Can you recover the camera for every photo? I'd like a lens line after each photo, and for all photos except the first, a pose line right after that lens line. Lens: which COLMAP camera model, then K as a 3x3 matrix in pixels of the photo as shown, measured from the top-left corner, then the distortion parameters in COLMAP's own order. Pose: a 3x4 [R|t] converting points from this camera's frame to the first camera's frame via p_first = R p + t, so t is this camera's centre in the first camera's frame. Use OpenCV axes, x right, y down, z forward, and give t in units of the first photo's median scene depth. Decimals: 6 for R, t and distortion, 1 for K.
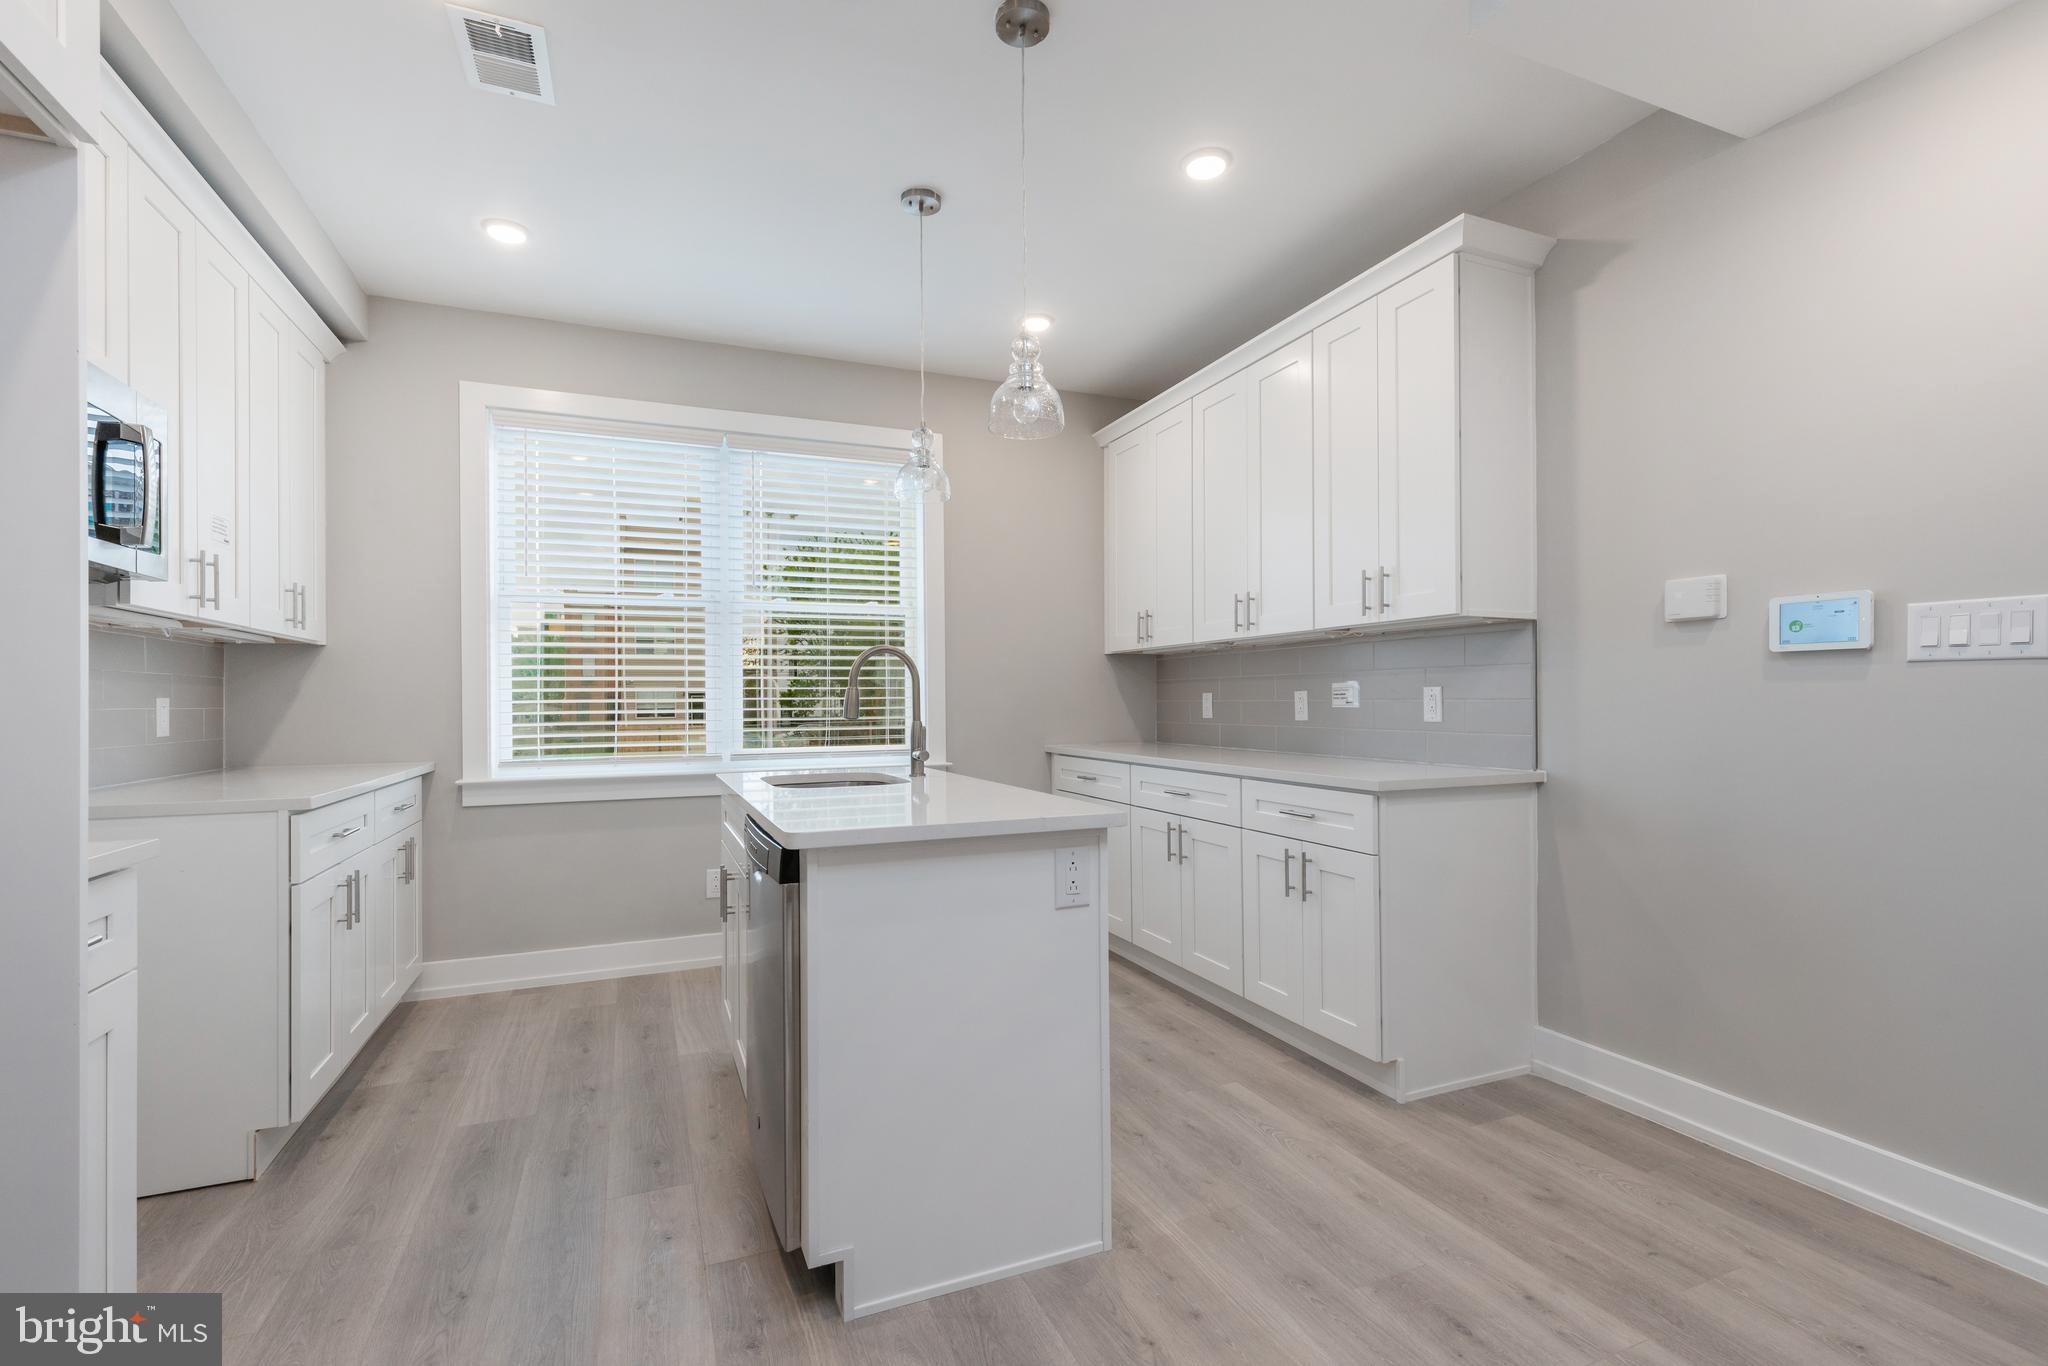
lens RADIAL K [[909.6, 0, 1019.8], [0, 909.6, 694.0], [0, 0, 1]] dist [0.001897, 0.000573]
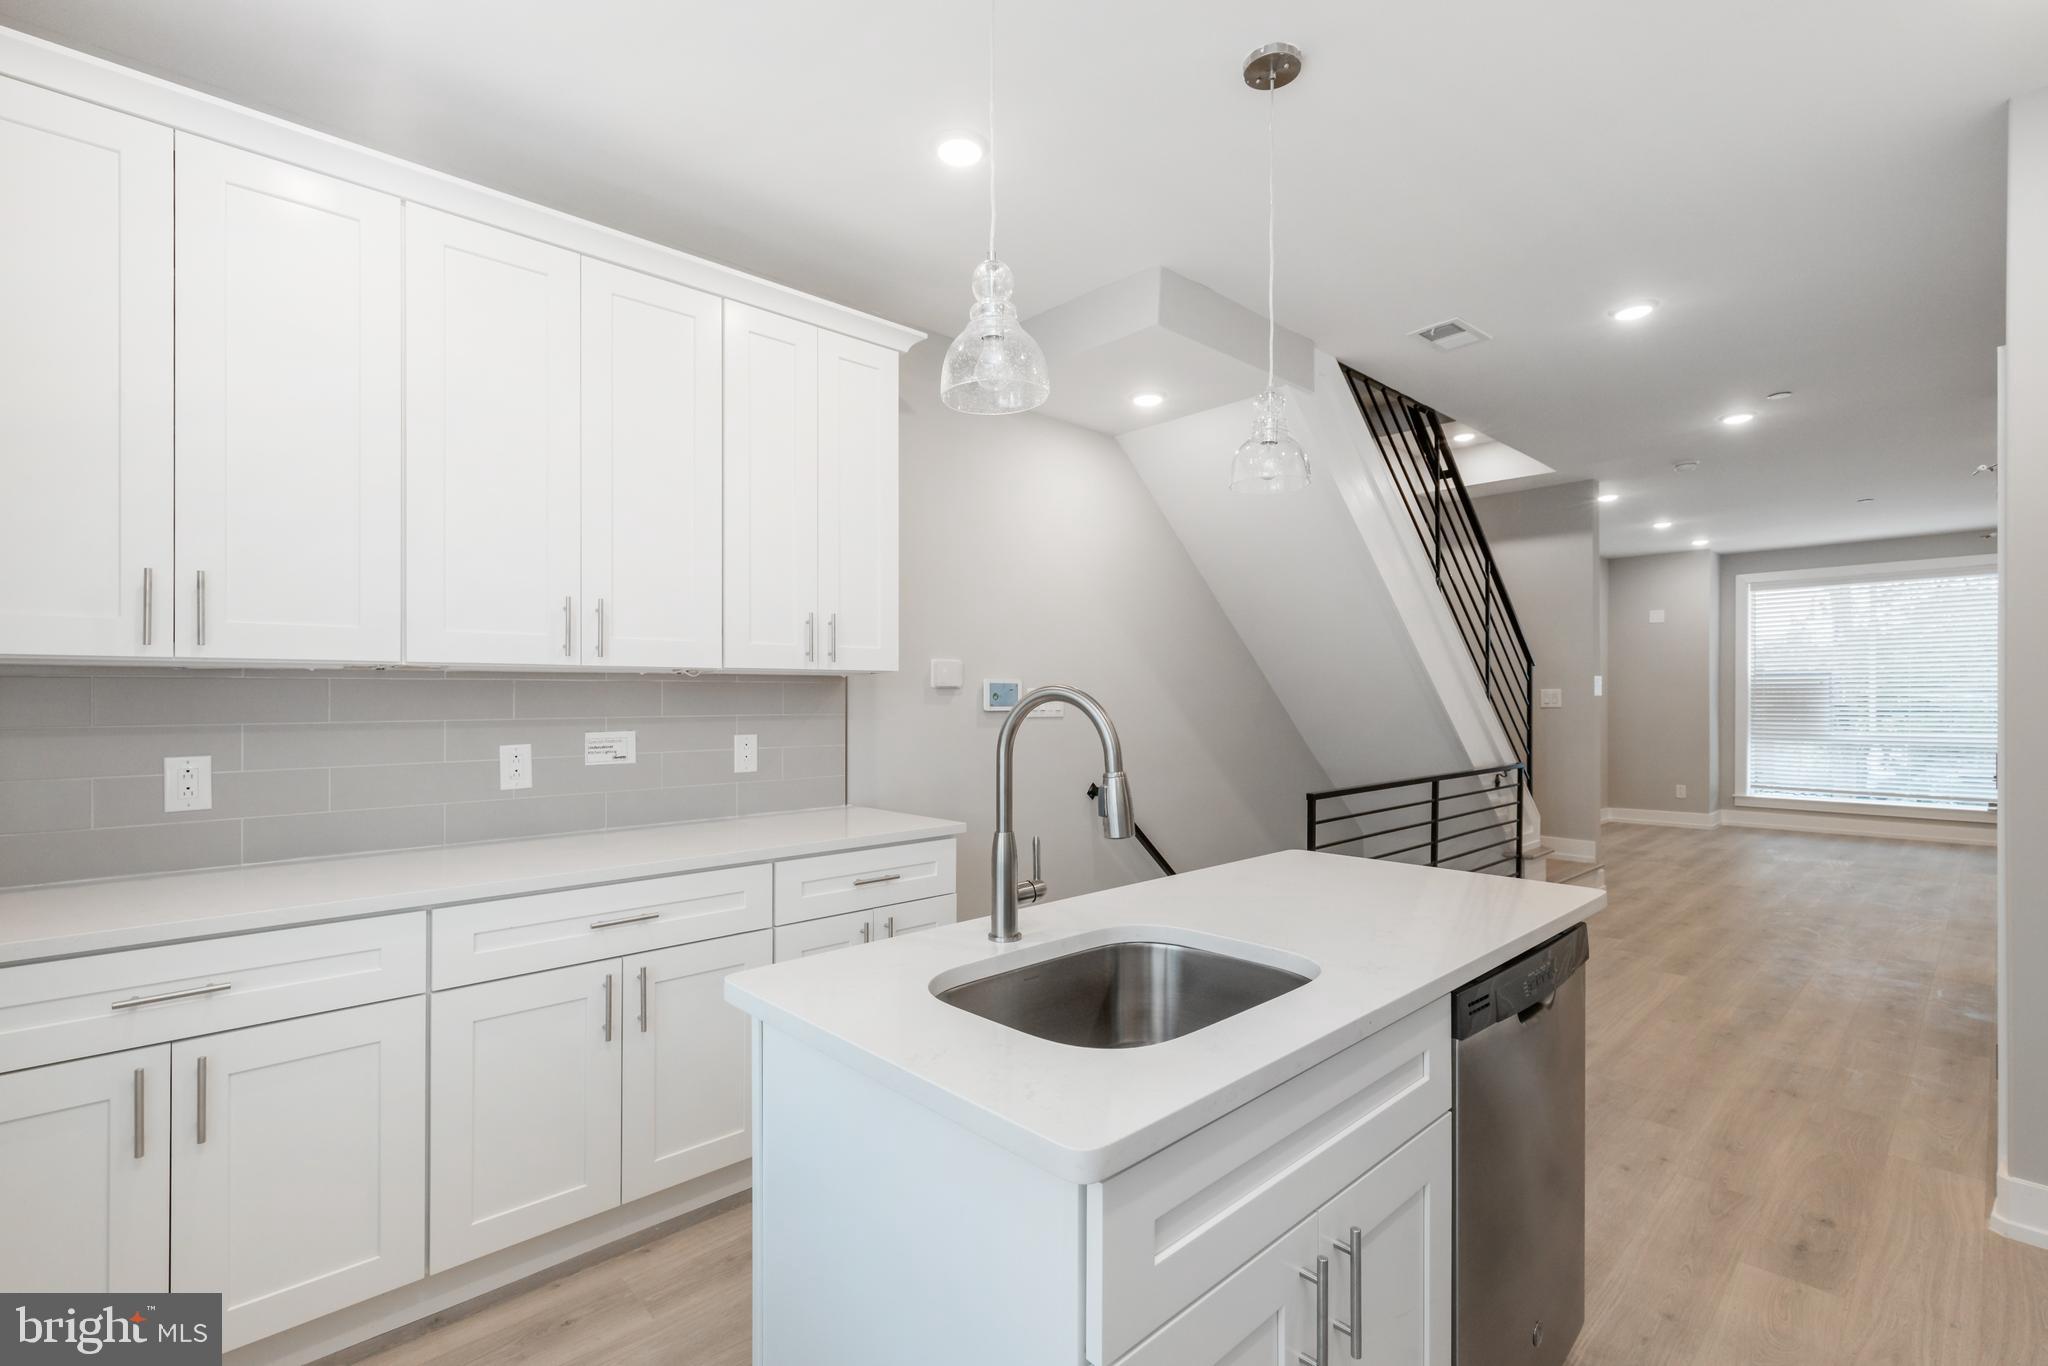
lens RADIAL K [[922.2, 0, 1021.5], [0, 922.2, 708.4], [0, 0, 1]] dist [0.001500, 0.000398]
pose [[-0.346783, -0.002669, 0.937942, -0.545315], [-0.000775, 0.999996, 0.002559, -0.038396], [-0.937945, 0.000161, -0.346784, 1.058105]]
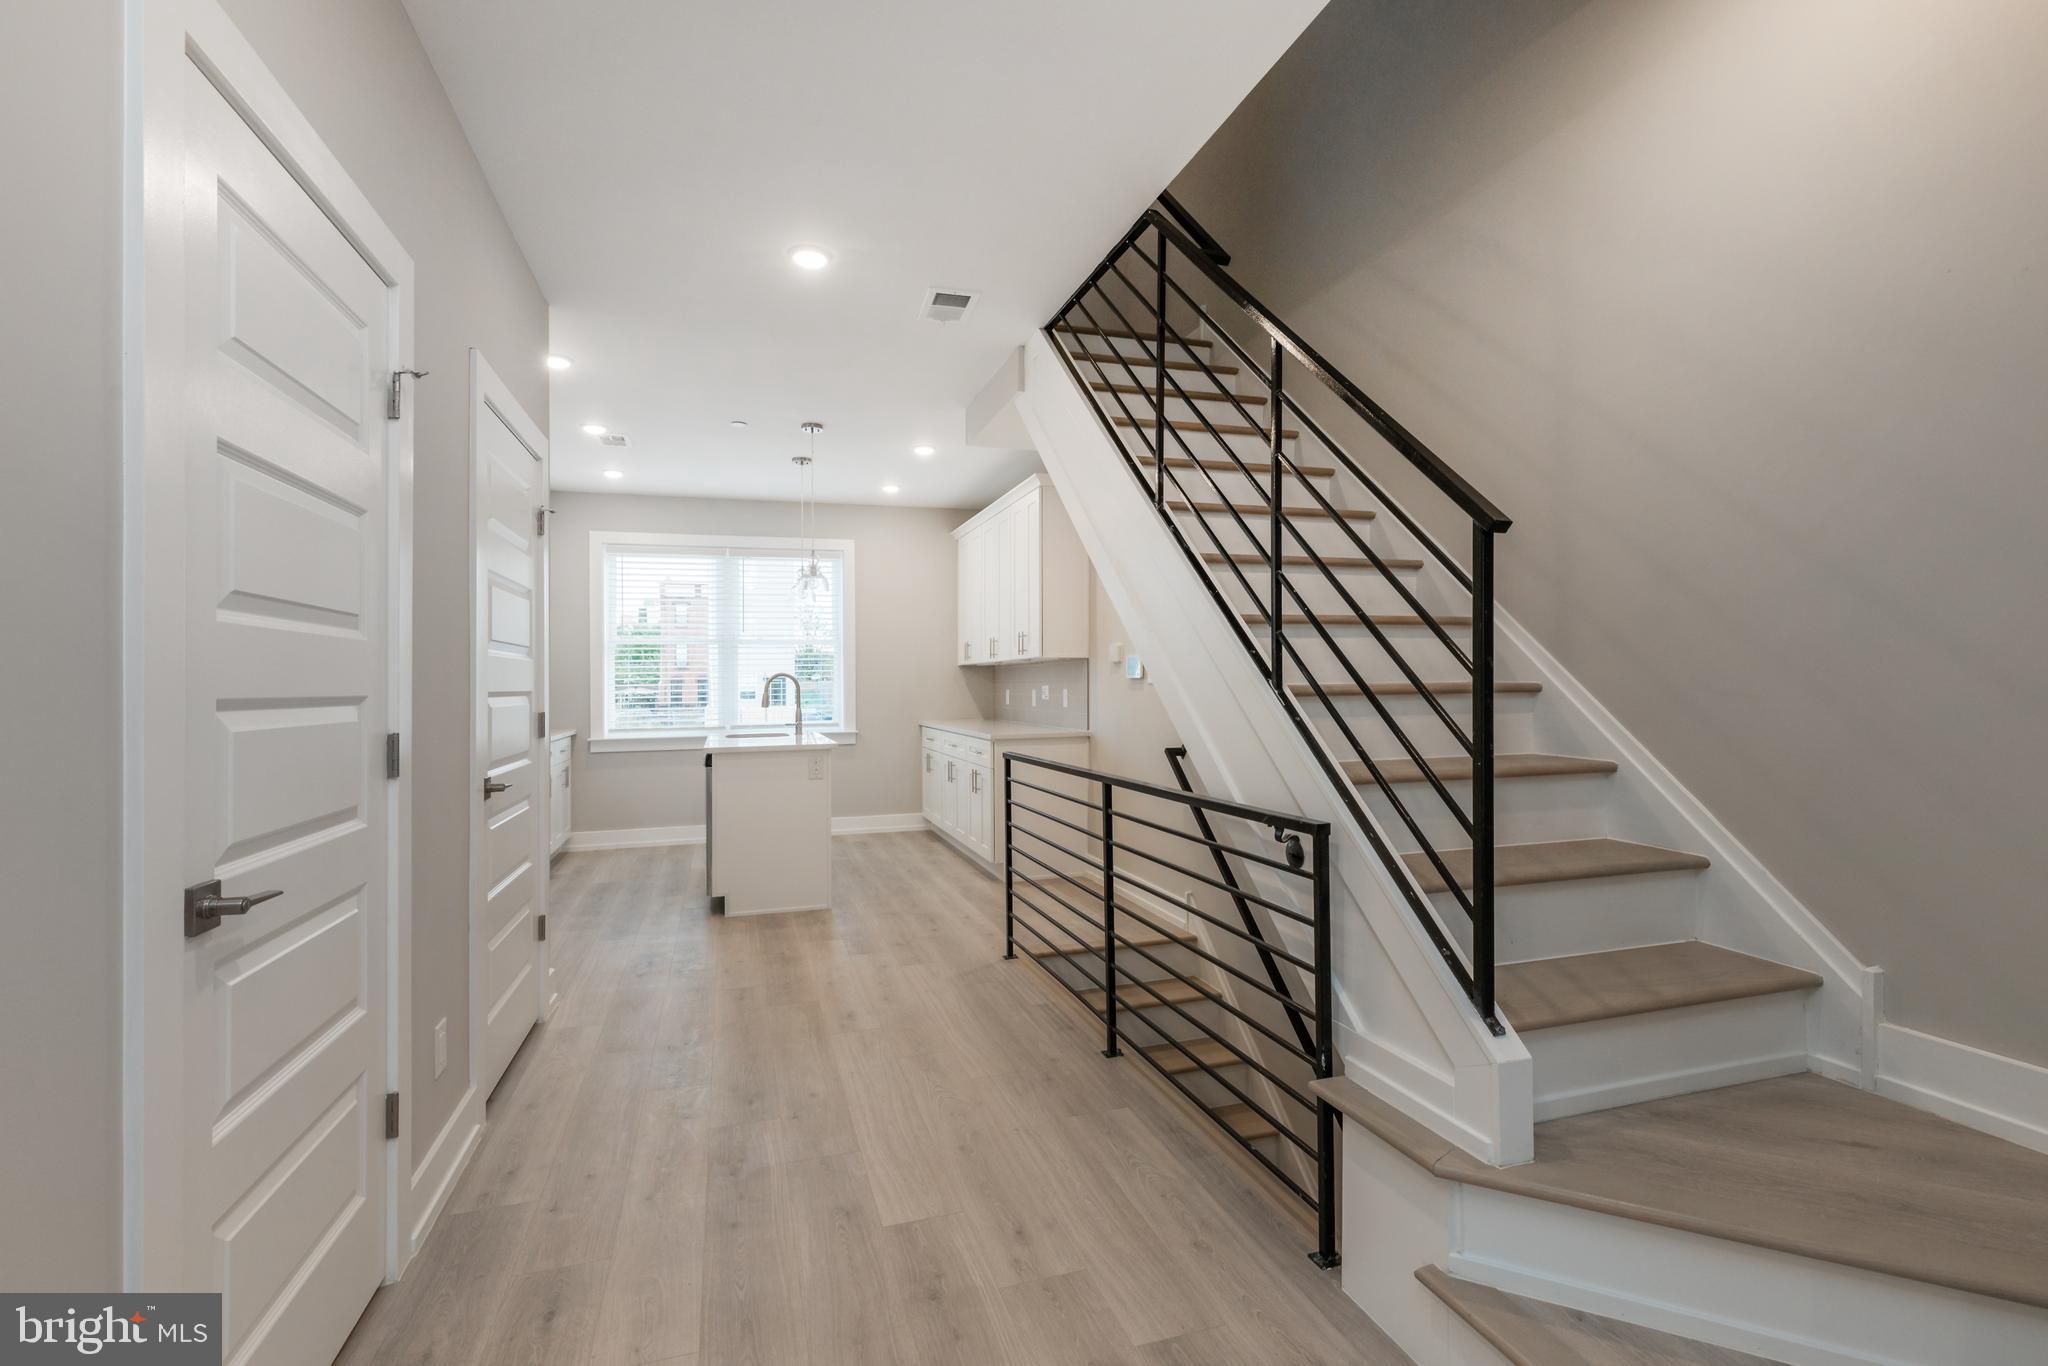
lens RADIAL K [[916.3, 0, 1015.1], [0, 916.3, 670.3], [0, 0, 1]] dist [0.001023, -0.000052]
pose [[0.995346, -0.006016, -0.096180, 0.532885], [0.005610, 0.999974, -0.004491, -0.040607], [0.096204, 0.003930, 0.995354, -0.958293]]
